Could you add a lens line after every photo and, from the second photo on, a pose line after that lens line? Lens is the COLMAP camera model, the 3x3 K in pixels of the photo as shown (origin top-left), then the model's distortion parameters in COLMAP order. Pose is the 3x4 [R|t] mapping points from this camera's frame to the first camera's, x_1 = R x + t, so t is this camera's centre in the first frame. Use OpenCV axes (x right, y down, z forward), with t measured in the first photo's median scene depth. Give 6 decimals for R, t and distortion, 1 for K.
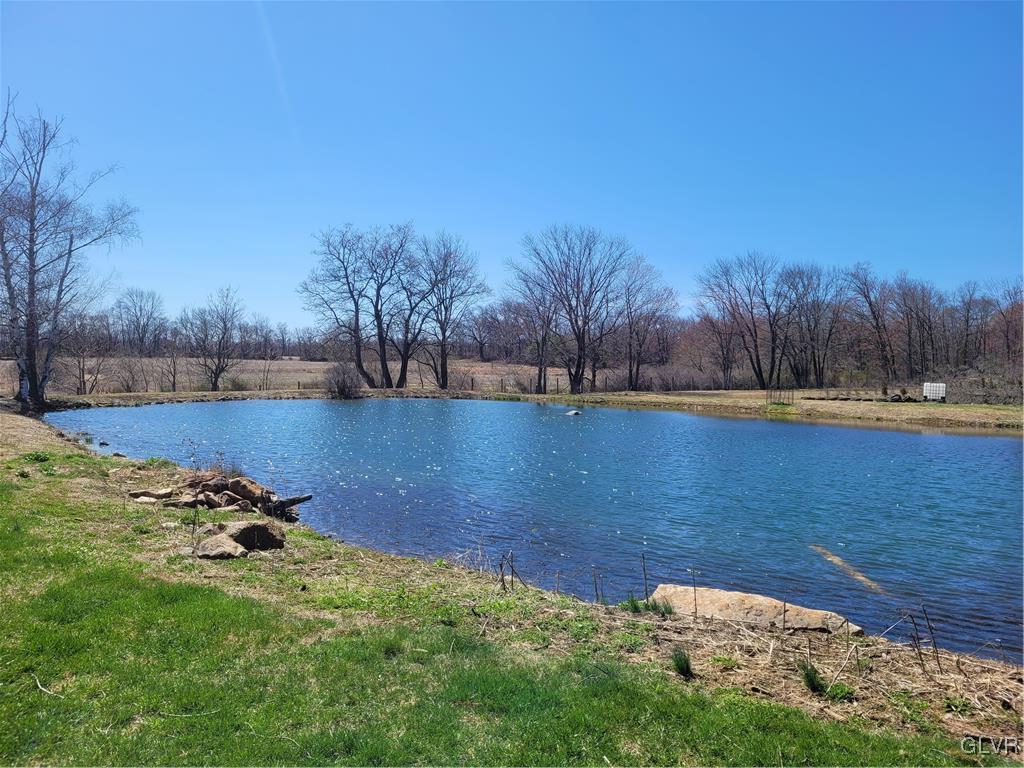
lens RADIAL K [[769.4, 0, 504.9], [0, 769.4, 381.0], [0, 0, 1]] dist [0.074399, -0.047875]
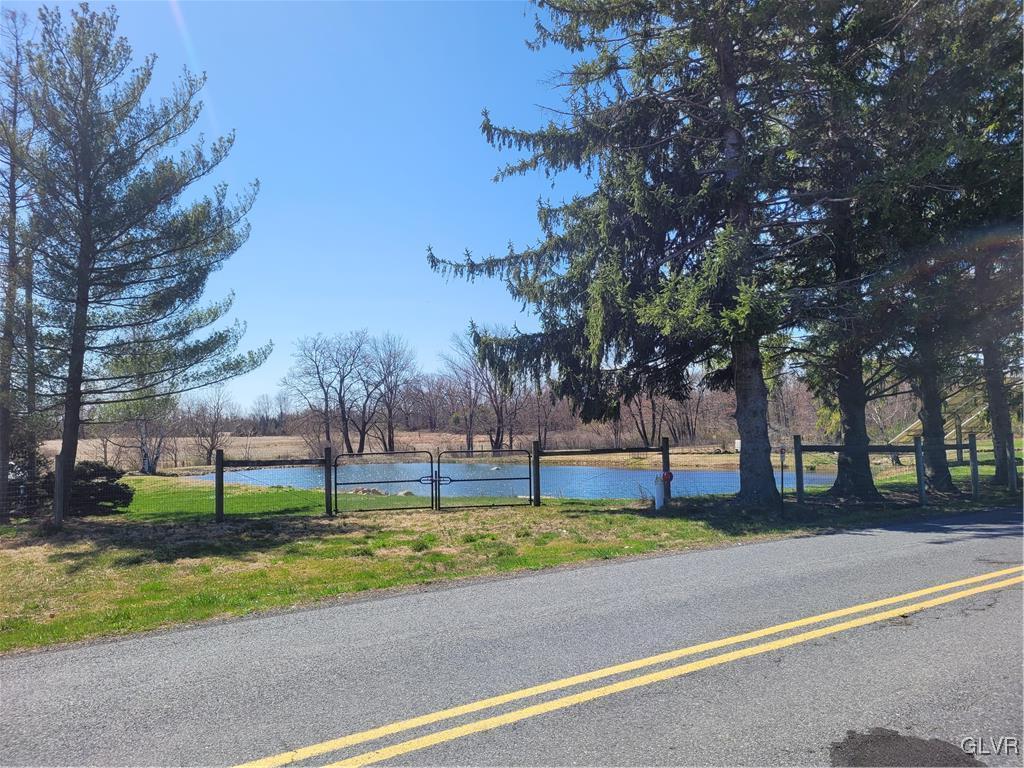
lens RADIAL K [[769.4, 0, 504.9], [0, 769.4, 381.0], [0, 0, 1]] dist [0.074399, -0.047875]
pose [[0.995313, -0.024563, 0.093529, -0.009485], [0.032381, 0.996023, -0.083009, -0.001233], [-0.091118, 0.085648, 0.992150, -0.278499]]
